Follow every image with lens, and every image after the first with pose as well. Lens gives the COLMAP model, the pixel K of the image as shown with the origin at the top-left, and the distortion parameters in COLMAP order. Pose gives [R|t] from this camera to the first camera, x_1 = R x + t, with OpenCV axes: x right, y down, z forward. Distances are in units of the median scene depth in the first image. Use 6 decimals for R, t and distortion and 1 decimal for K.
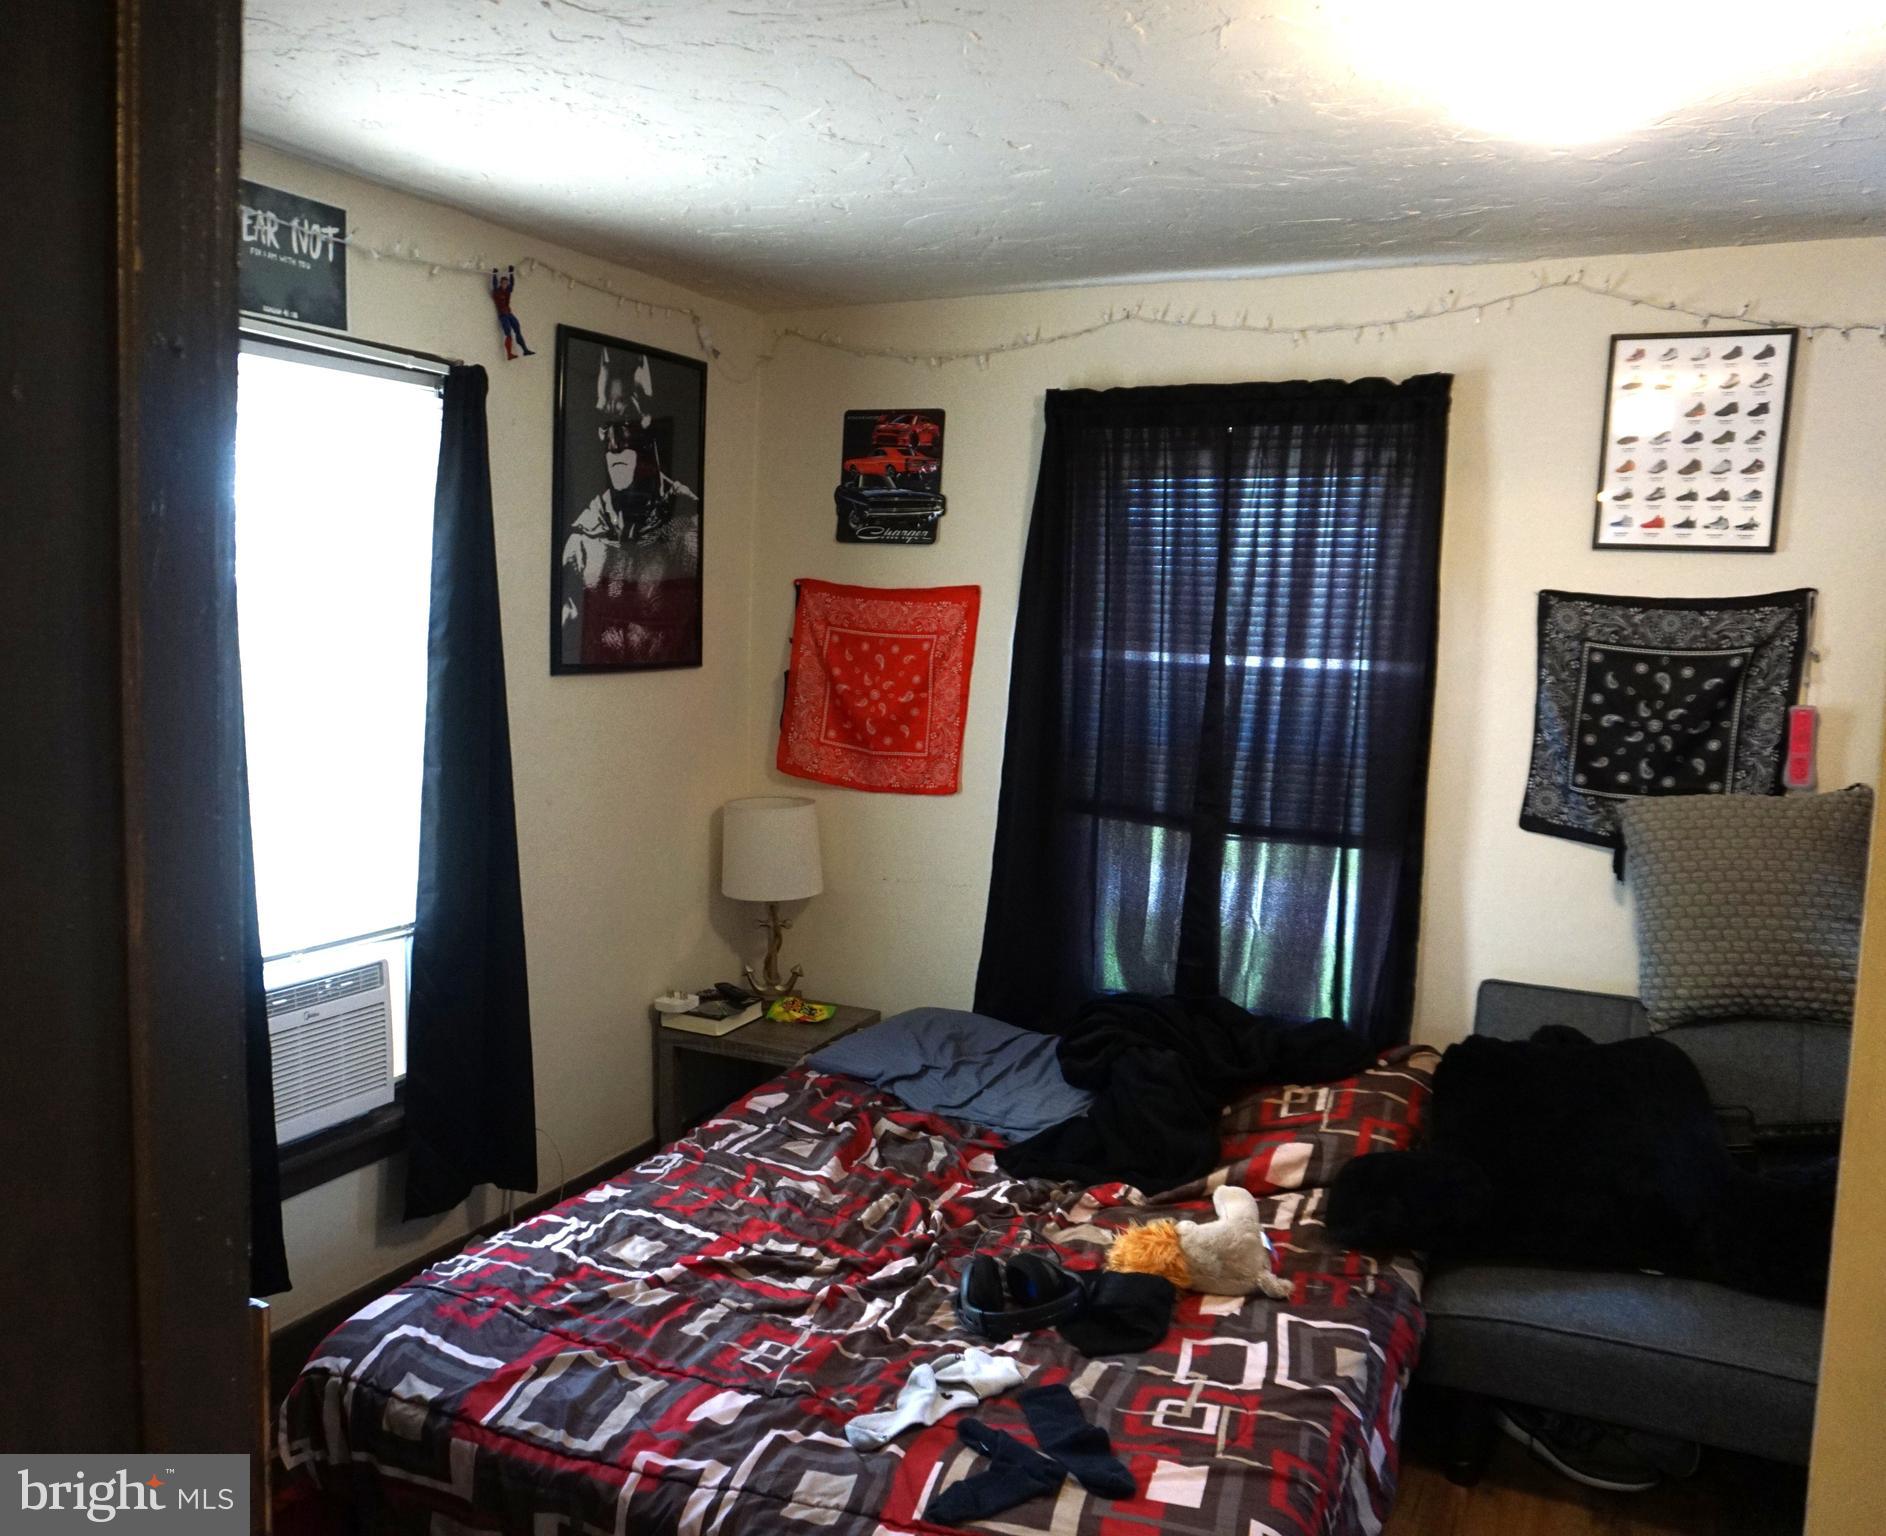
lens RADIAL K [[1602.6, 0, 806.3], [0, 1602.6, 777.4], [0, 0, 1]] dist [-0.063071, 0.045283]
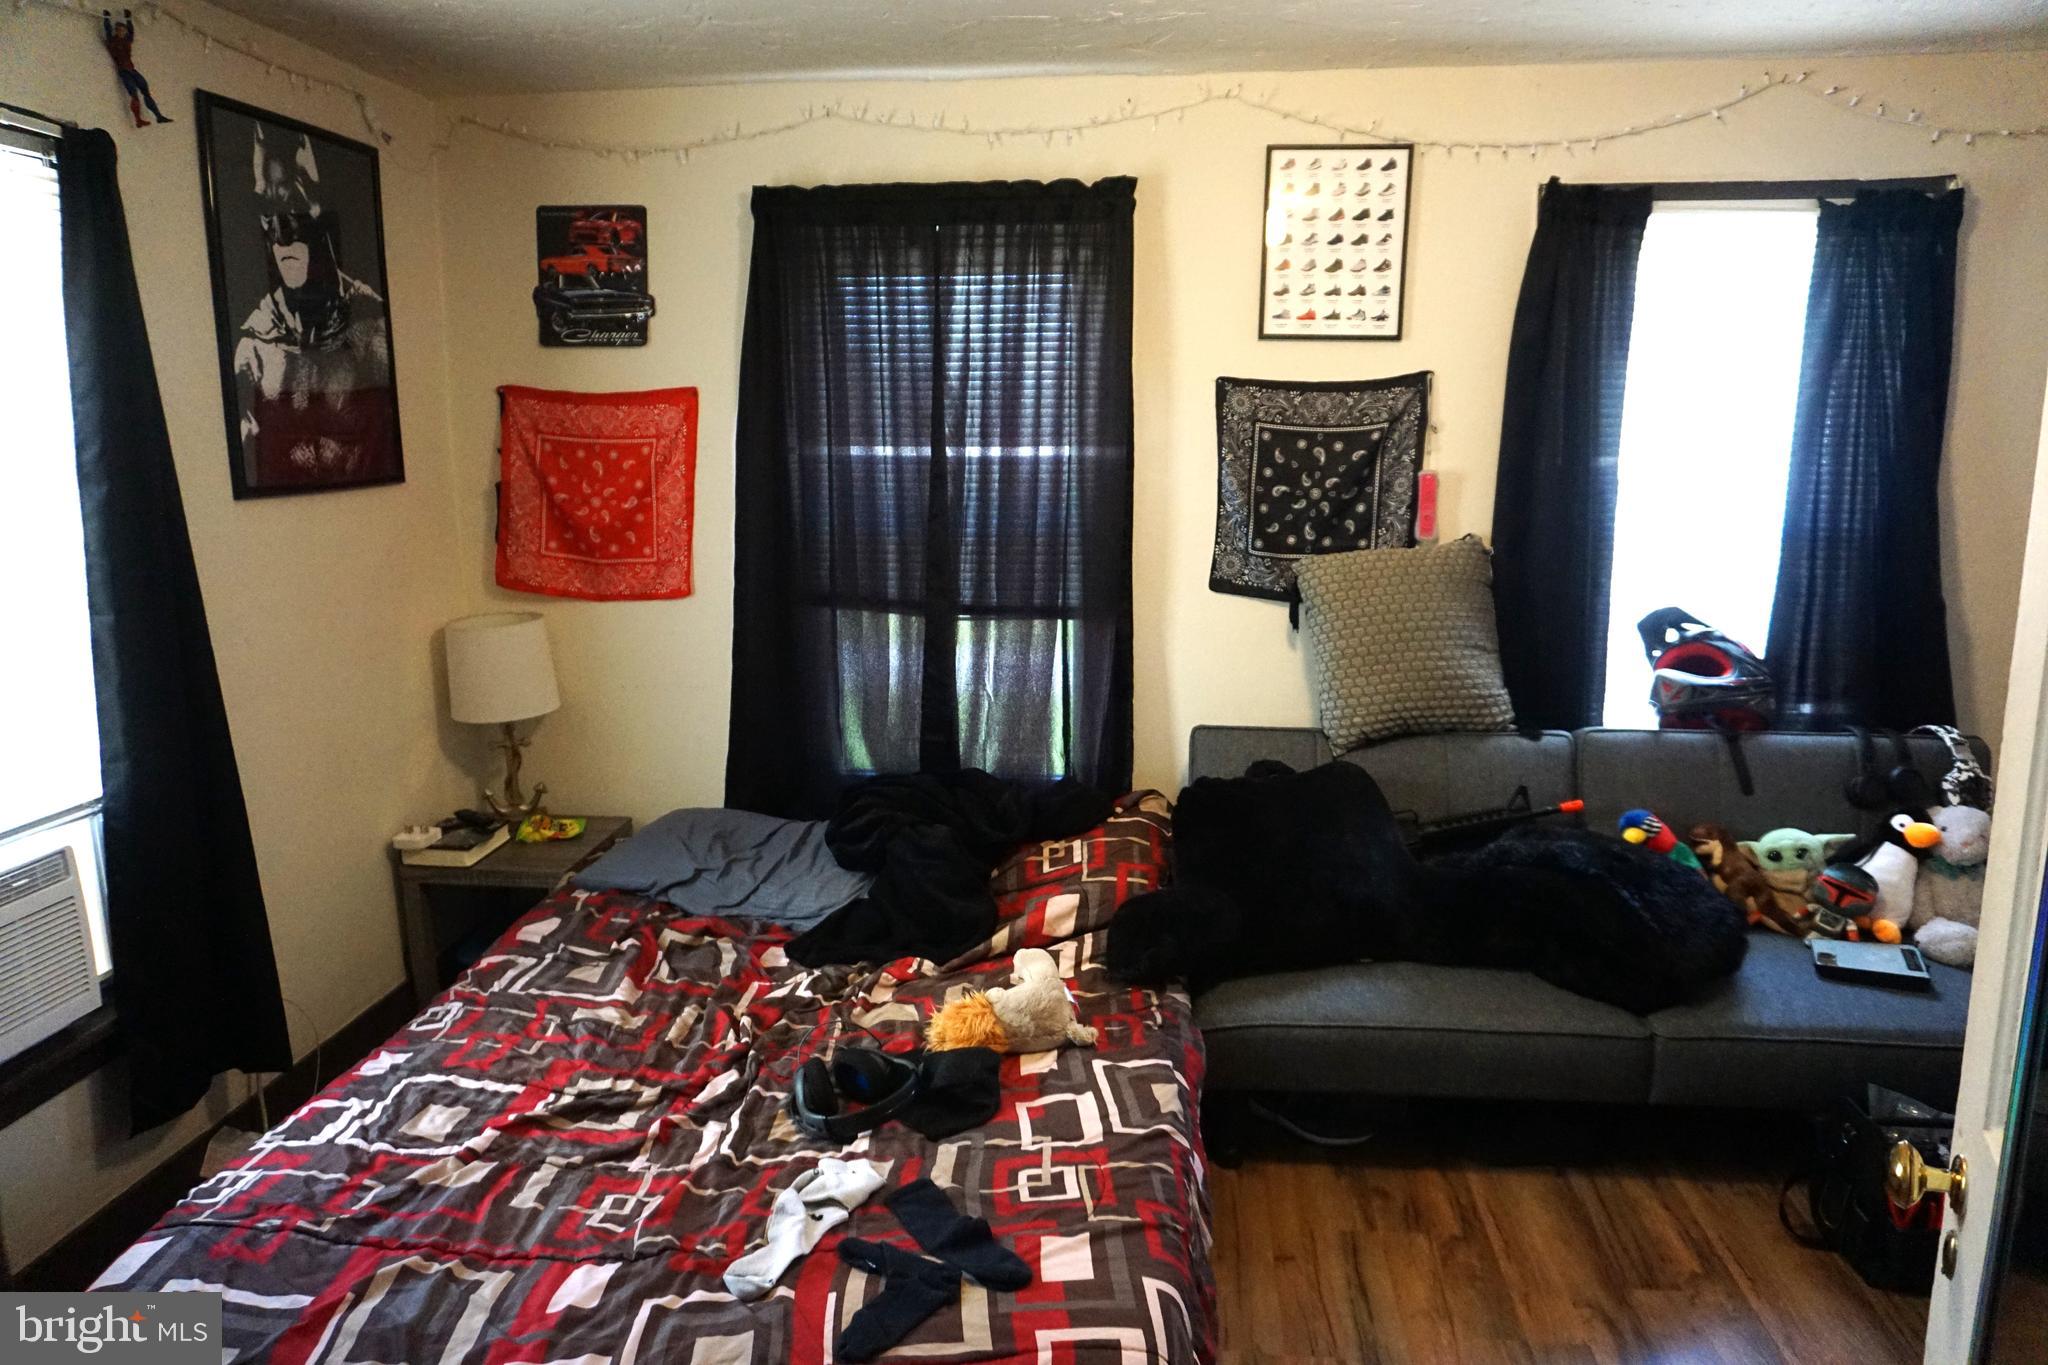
lens RADIAL K [[1398.8, 0, 1026.7], [0, 1398.8, 692.3], [0, 0, 1]] dist [-0.047640, 0.032594]
pose [[0.922516, -0.101233, 0.372447, -0.053990], [0.067113, 0.992363, 0.103497, -0.008159], [-0.380080, -0.070482, 0.922264, 0.125971]]
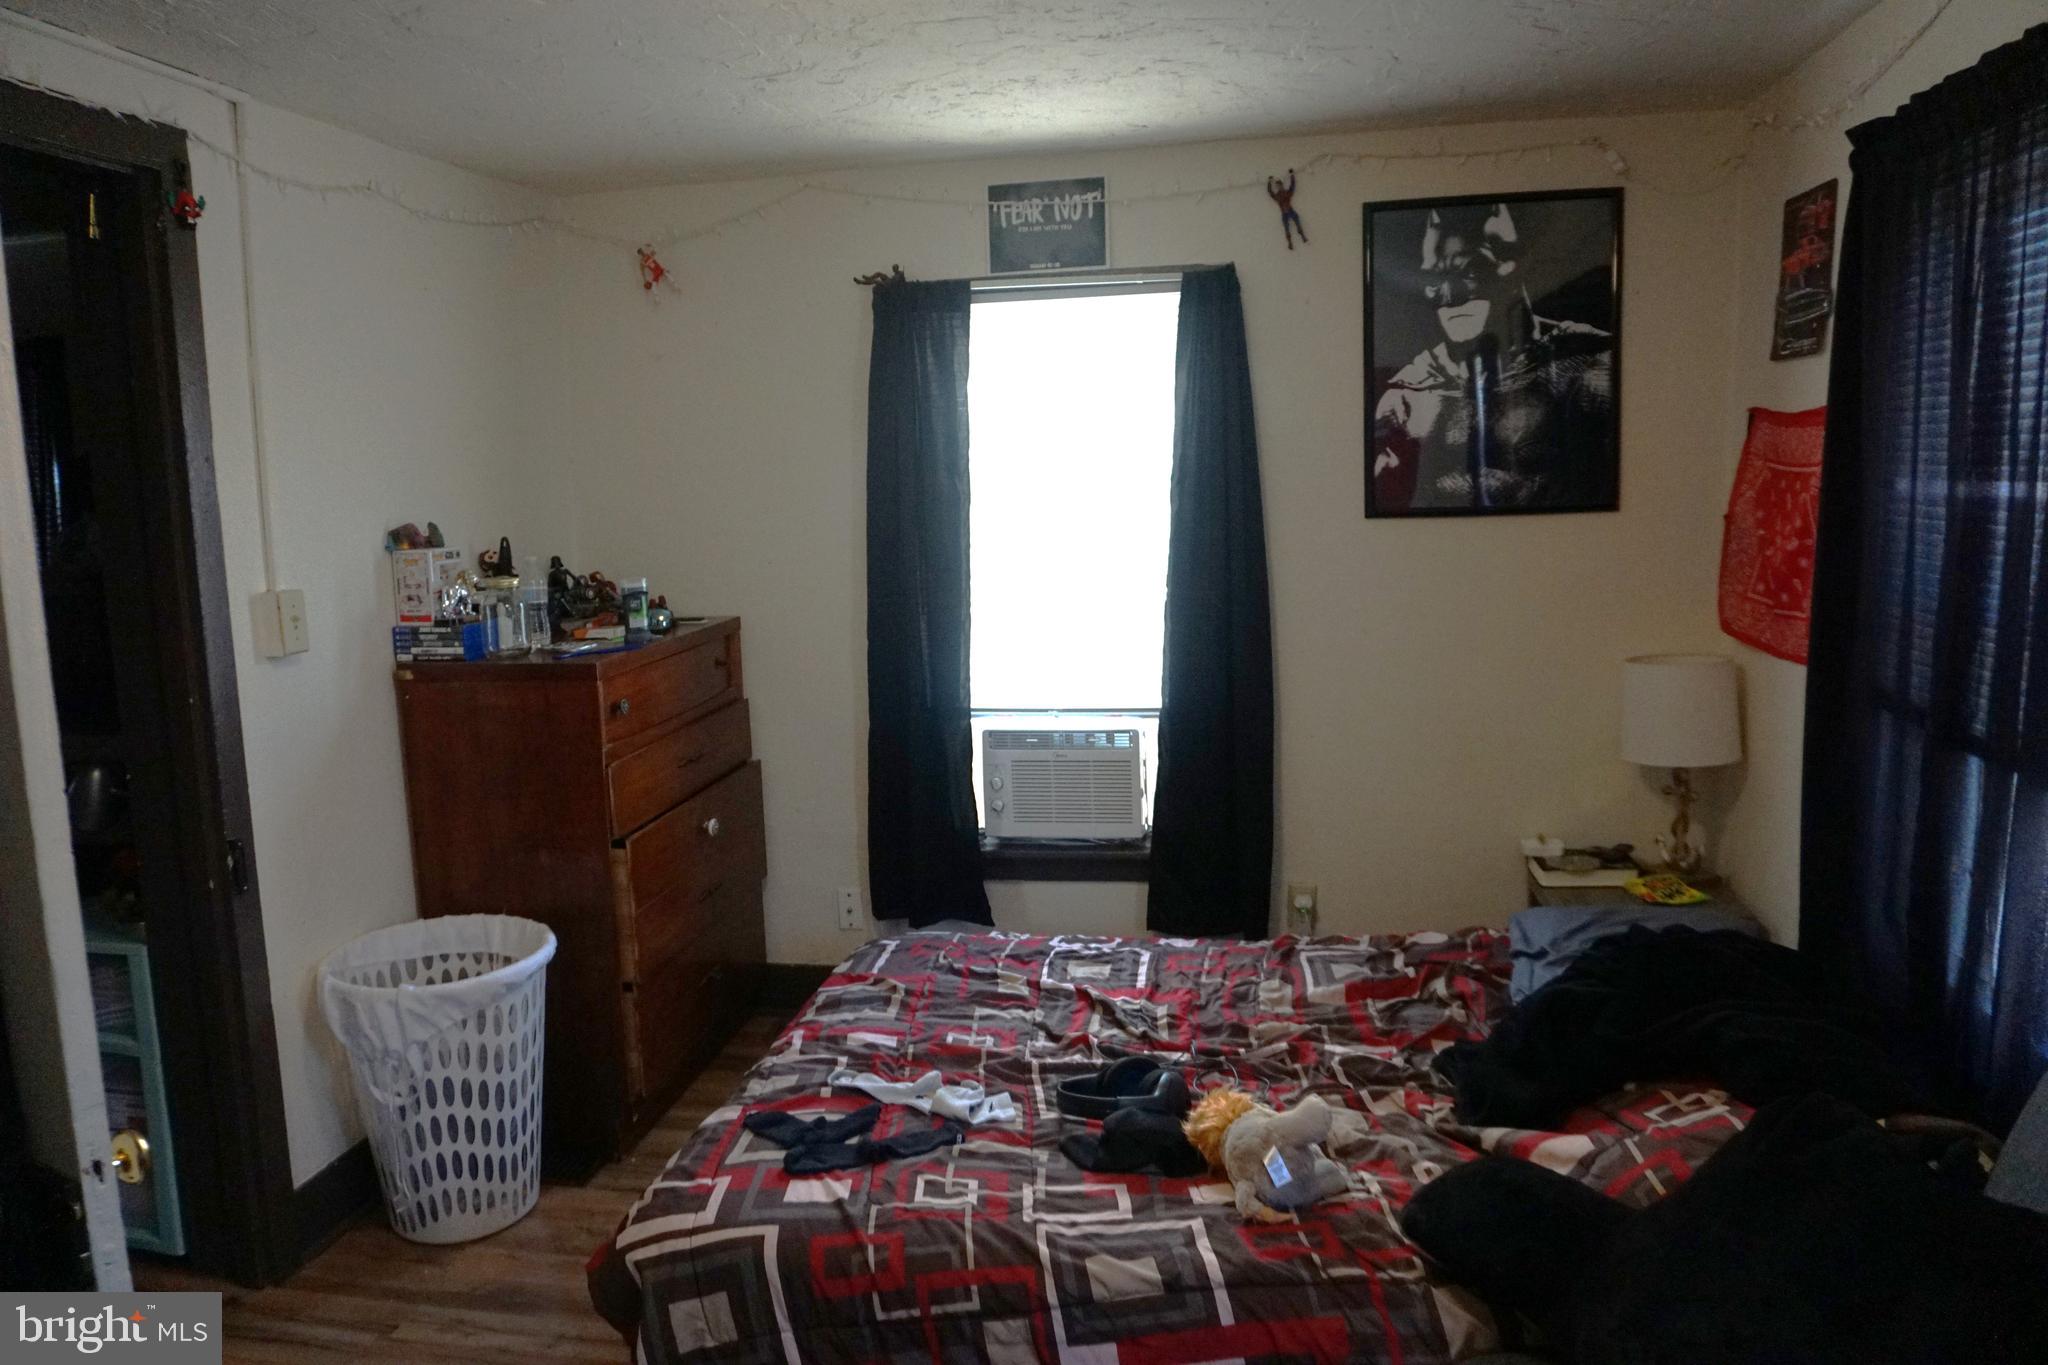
lens RADIAL K [[1398.8, 0, 1009.6], [0, 1398.8, 680.2], [0, 0, 1]] dist [-0.047640, 0.032594]
pose [[0.302772, 0.099888, -0.947814, 0.757675], [-0.063529, 0.994396, 0.084504, -0.018849], [0.950943, 0.034628, 0.307421, 0.496409]]
